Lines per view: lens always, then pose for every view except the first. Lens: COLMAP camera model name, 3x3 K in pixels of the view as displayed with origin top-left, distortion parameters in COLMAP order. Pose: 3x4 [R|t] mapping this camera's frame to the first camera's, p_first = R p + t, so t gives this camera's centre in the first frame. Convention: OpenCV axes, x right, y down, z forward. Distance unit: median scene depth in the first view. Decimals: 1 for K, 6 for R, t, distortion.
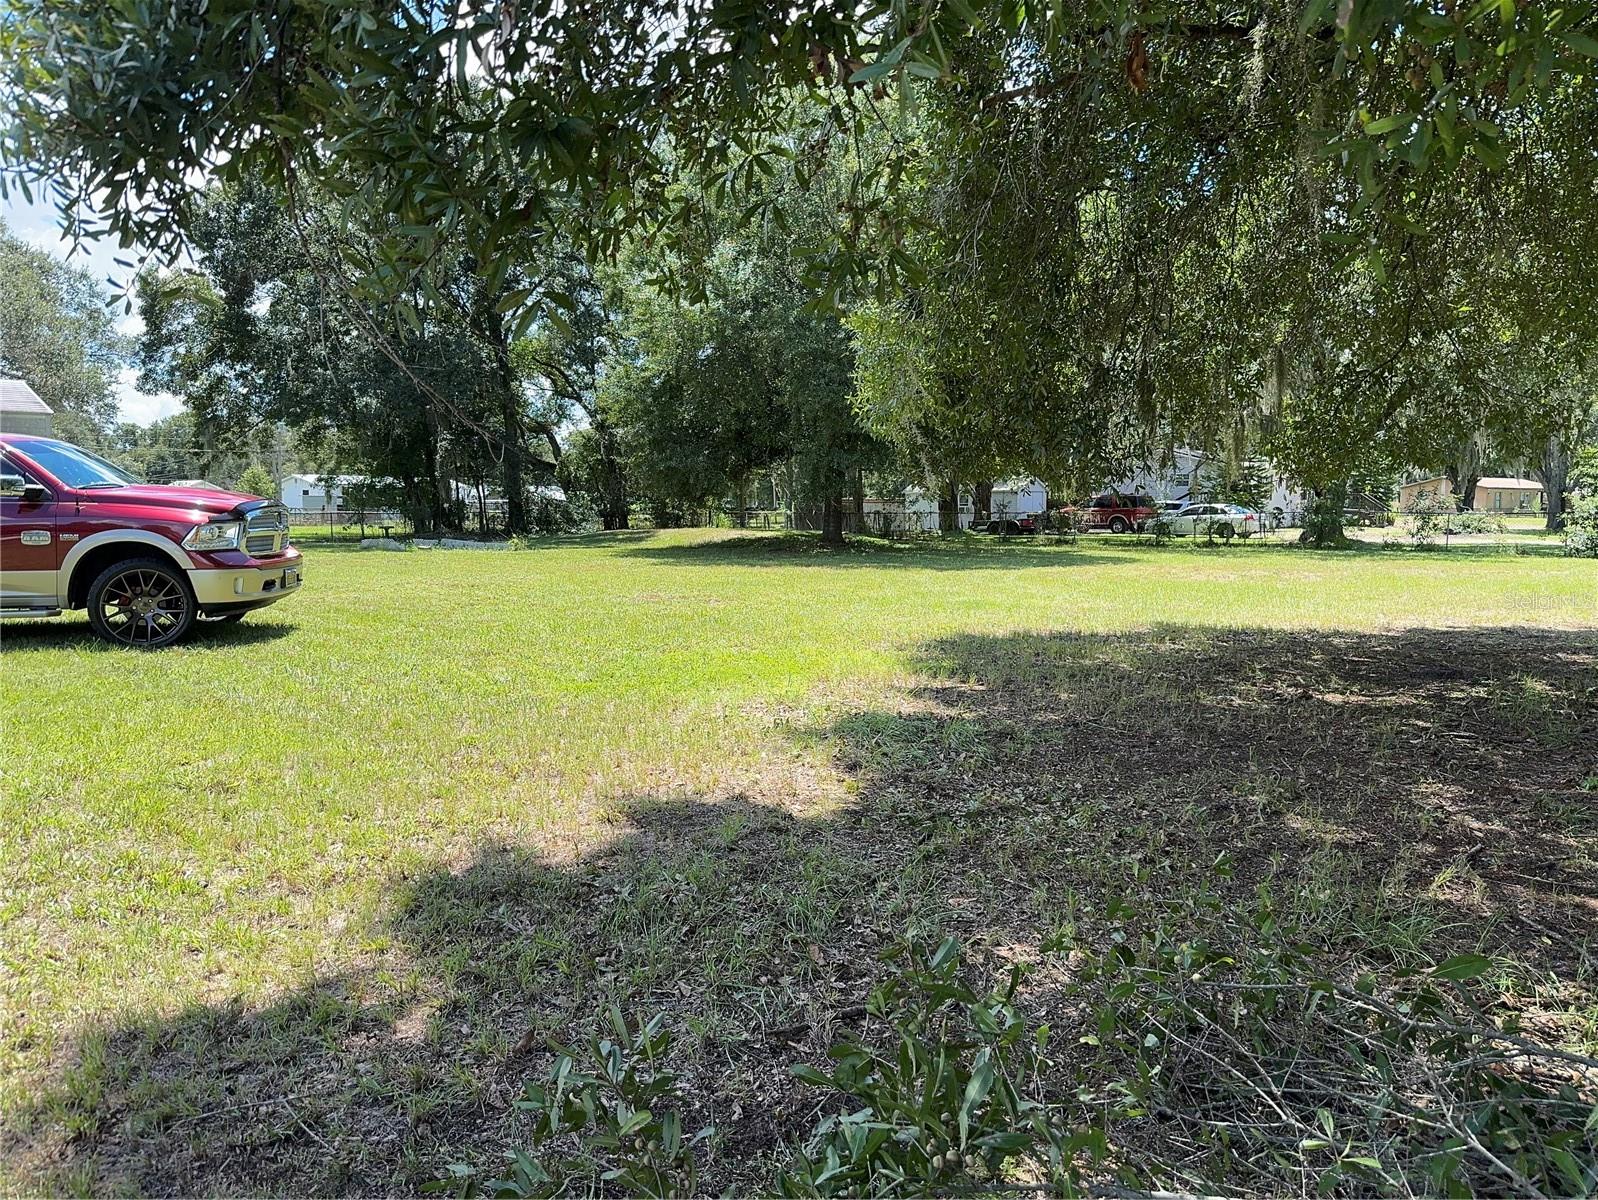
lens RADIAL K [[1110.7, 0, 798.2], [0, 1110.7, 608.0], [0, 0, 1]] dist [0.062189, -0.099850]
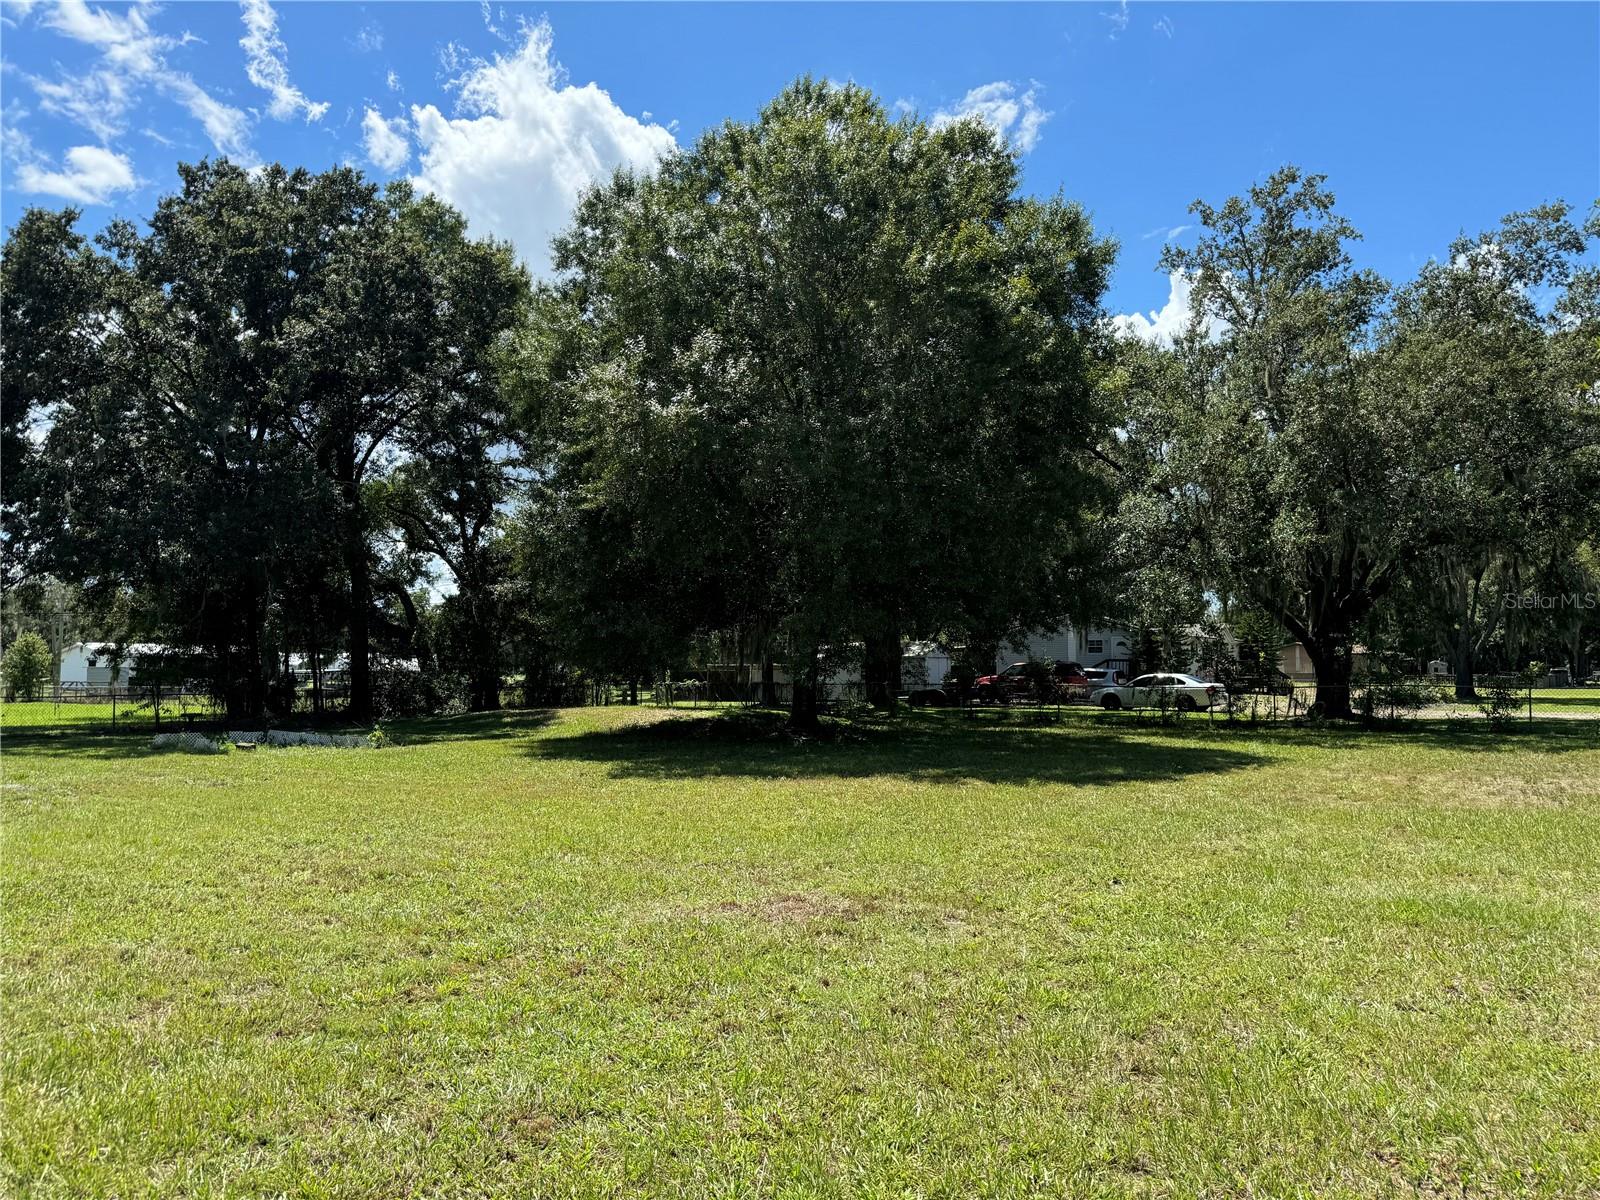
lens RADIAL K [[1112.1, 0, 799.2], [0, 1112.1, 608.0], [0, 0, 1]] dist [0.062189, -0.099850]
pose [[0.989140, -0.001215, 0.146972, -0.063859], [0.022495, 0.989435, -0.143220, -0.021429], [-0.145246, 0.144970, 0.978717, 0.163586]]
